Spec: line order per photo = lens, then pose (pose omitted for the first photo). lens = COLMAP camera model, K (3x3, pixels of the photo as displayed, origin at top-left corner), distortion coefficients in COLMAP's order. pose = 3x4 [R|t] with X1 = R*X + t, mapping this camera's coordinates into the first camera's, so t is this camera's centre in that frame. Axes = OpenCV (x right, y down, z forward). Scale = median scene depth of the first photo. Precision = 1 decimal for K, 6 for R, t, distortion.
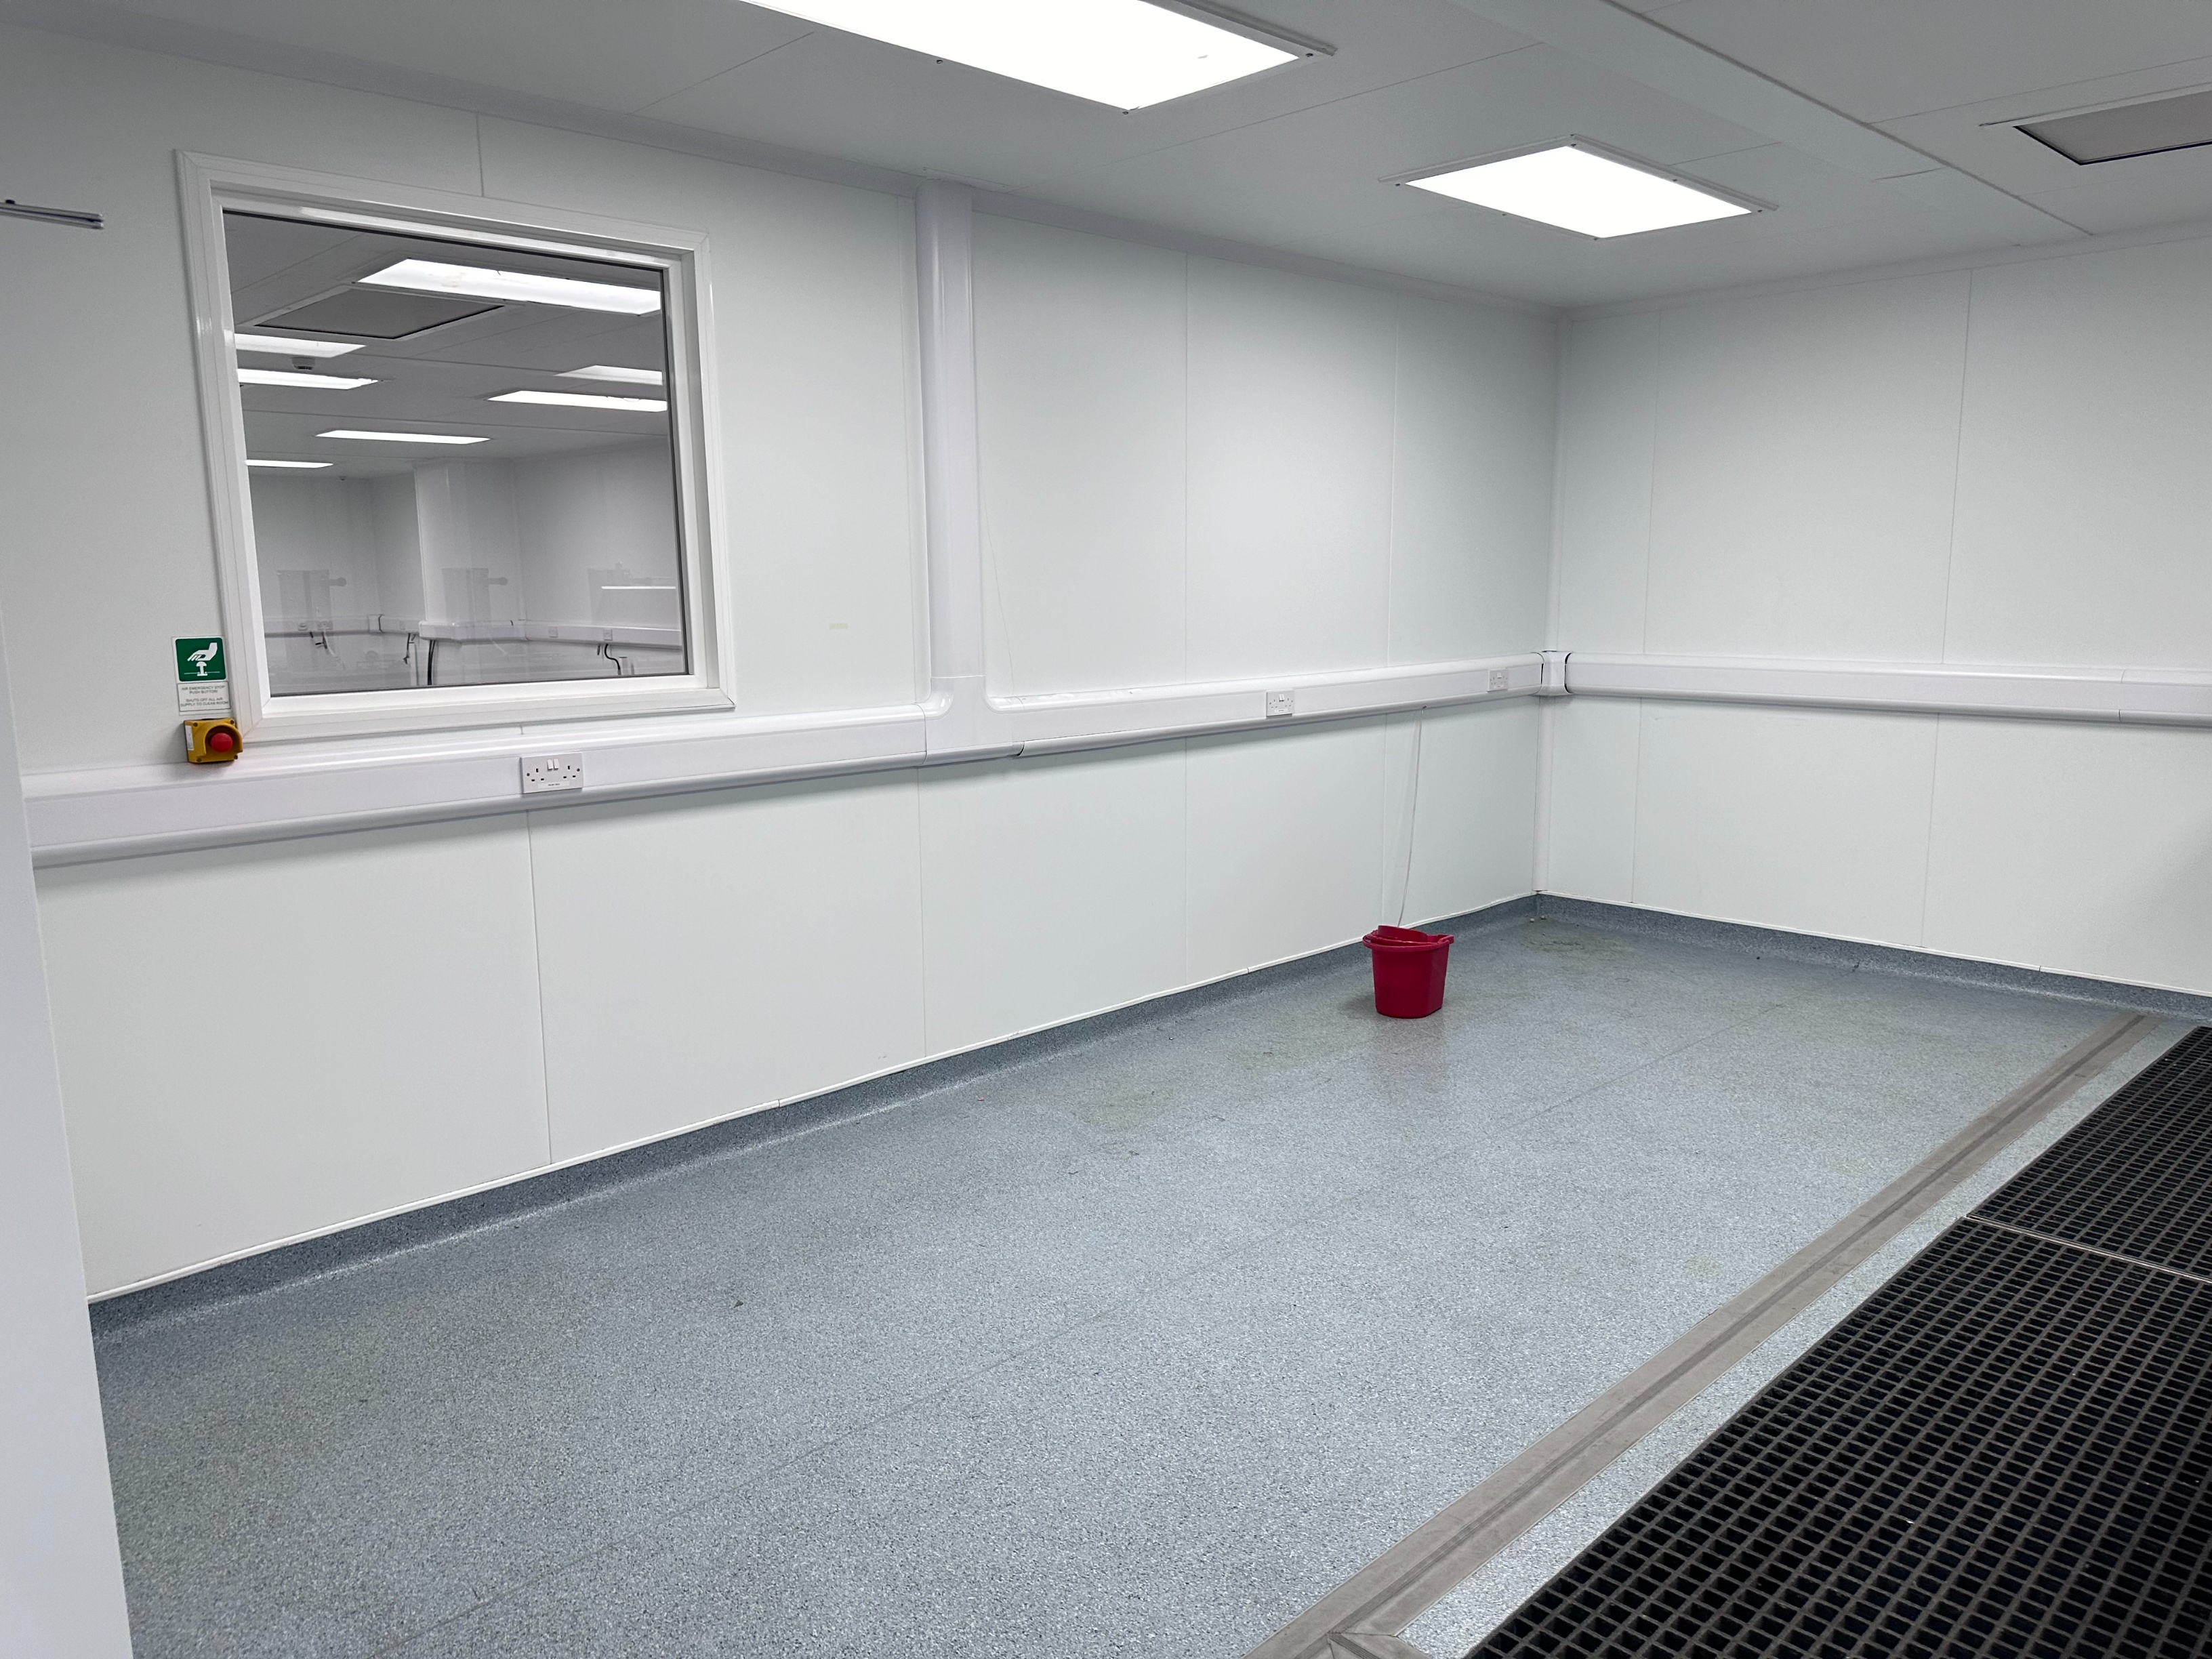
lens RADIAL K [[1536.0, 0, 1115.1], [0, 1536.0, 816.8], [0, 0, 1]] dist [0.132557, -0.200874]
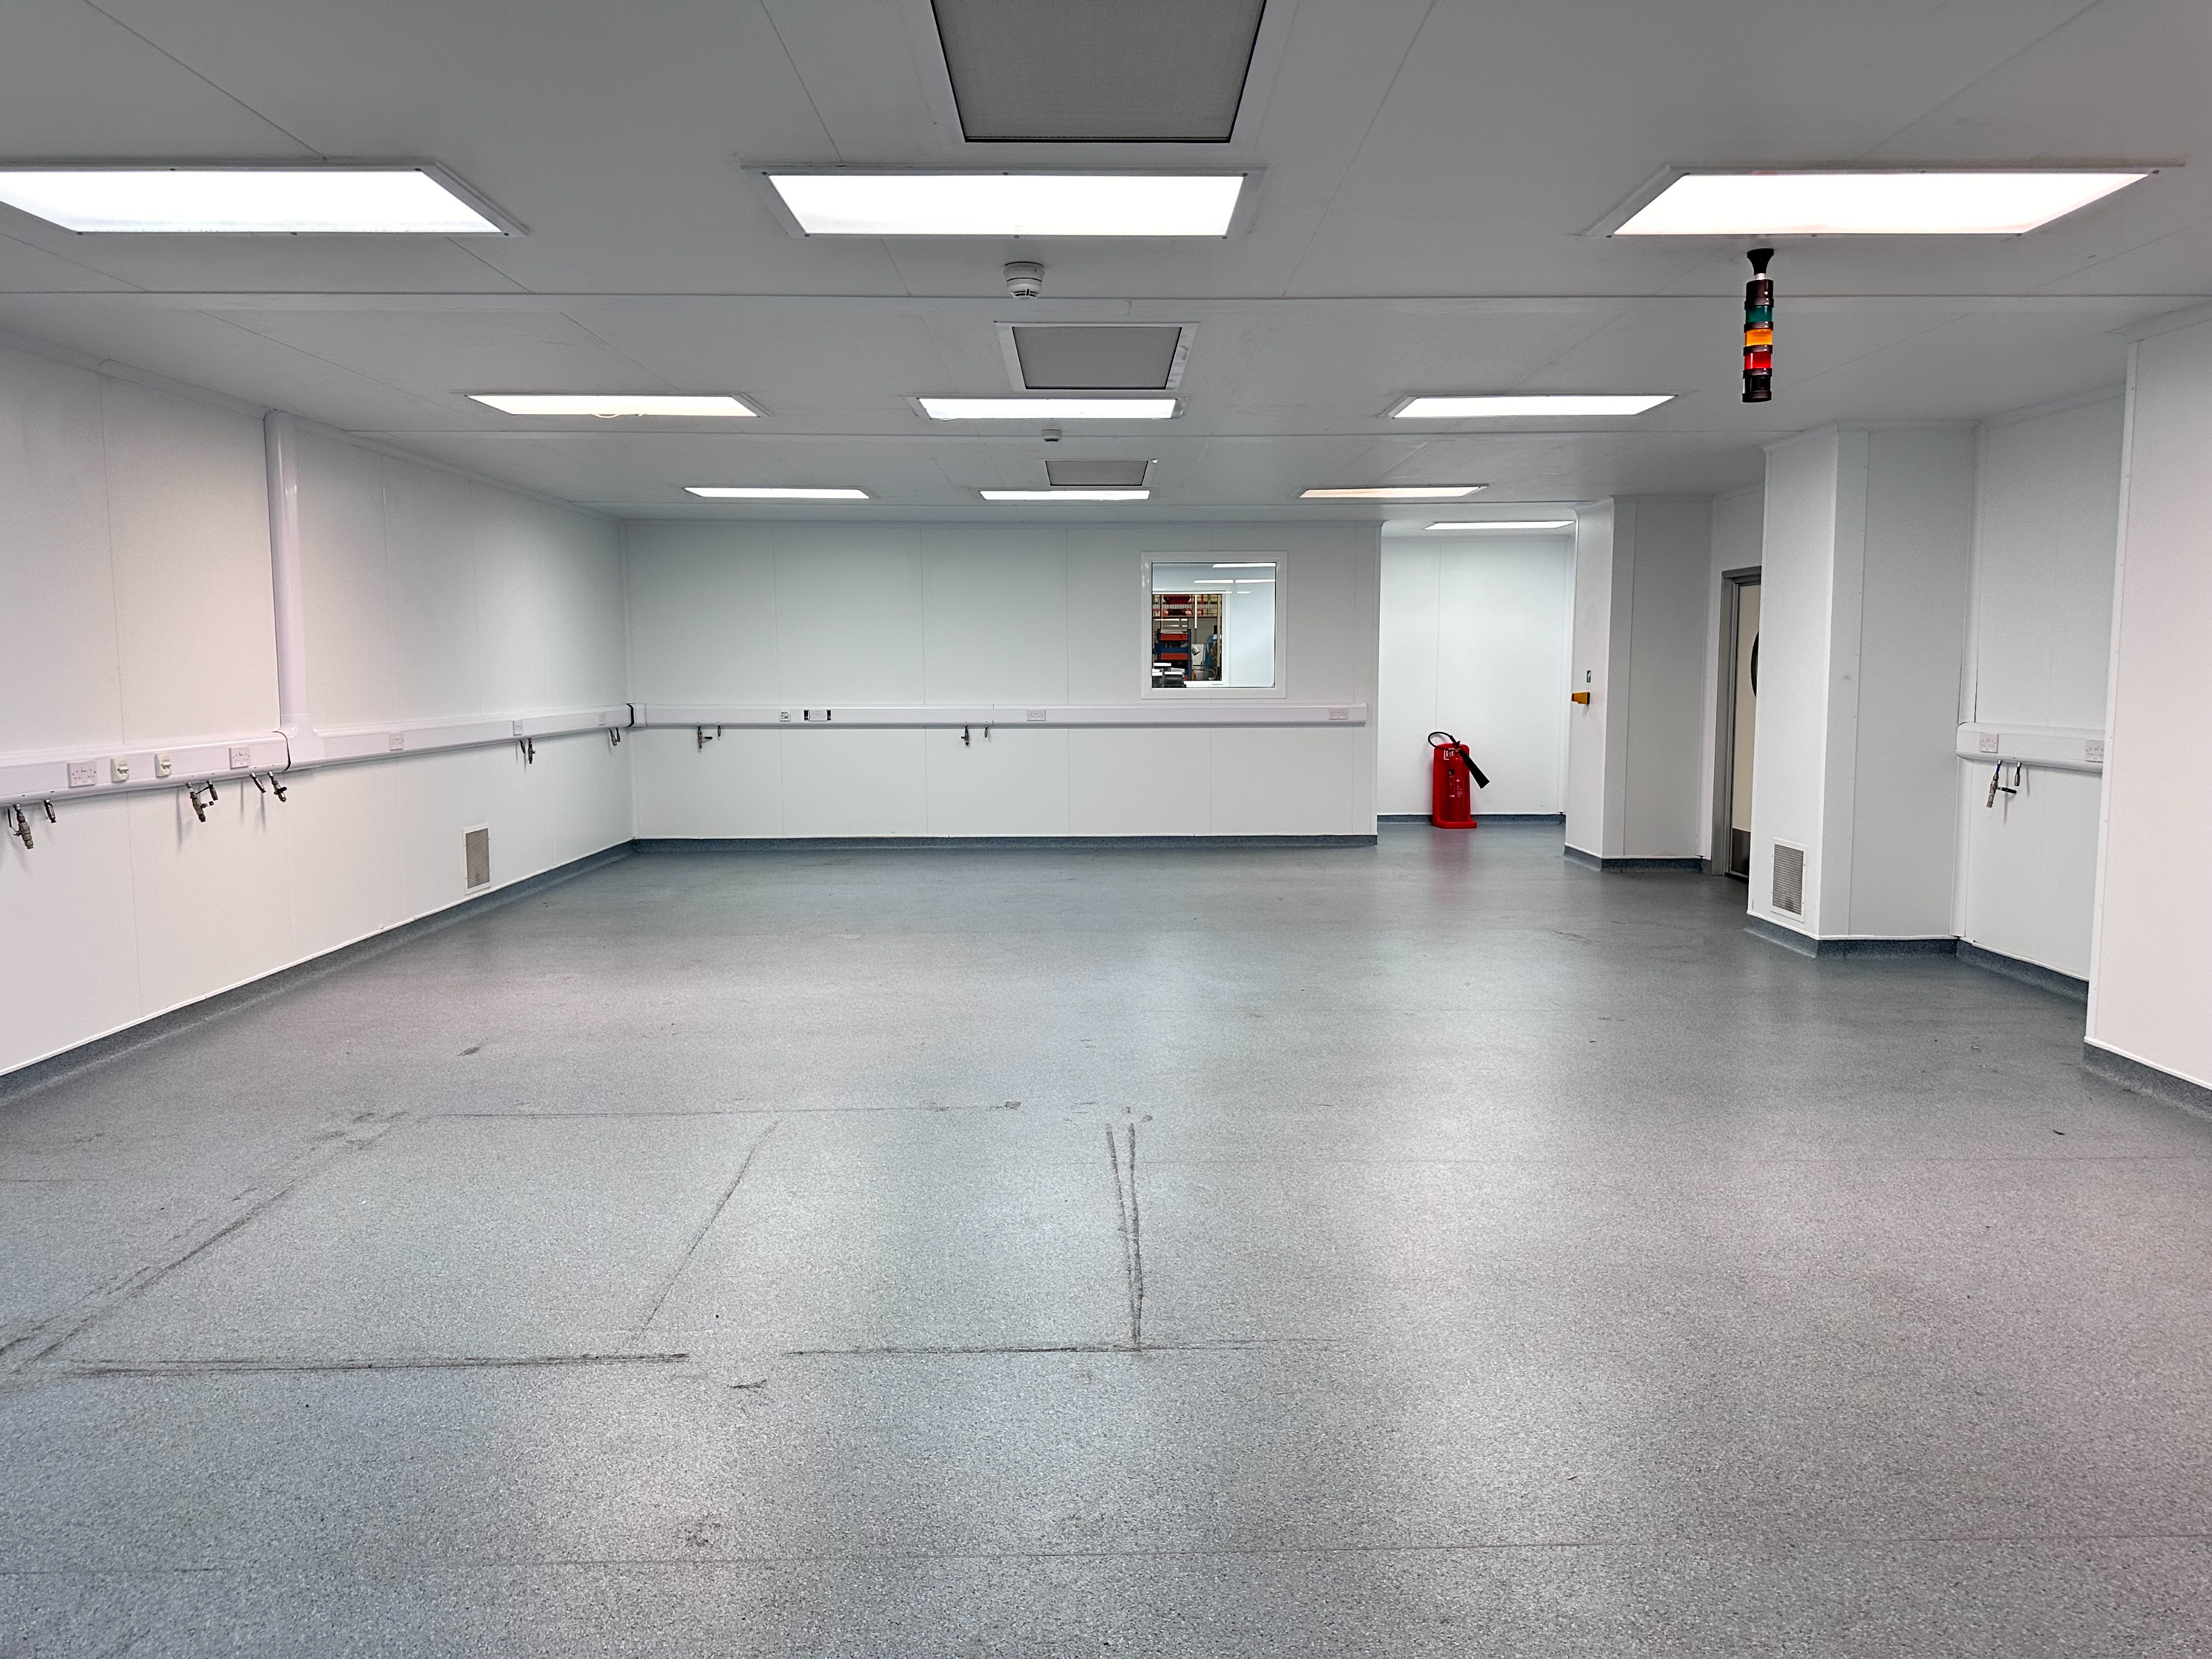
lens RADIAL K [[1536.0, 0, 1115.1], [0, 1536.0, 816.8], [0, 0, 1]] dist [0.132557, -0.200874]
pose [[0.685813, -0.043573, 0.726472, -0.545860], [0.082583, 0.996418, -0.018196, 0.086763], [-0.723077, 0.072473, 0.686955, -0.538364]]
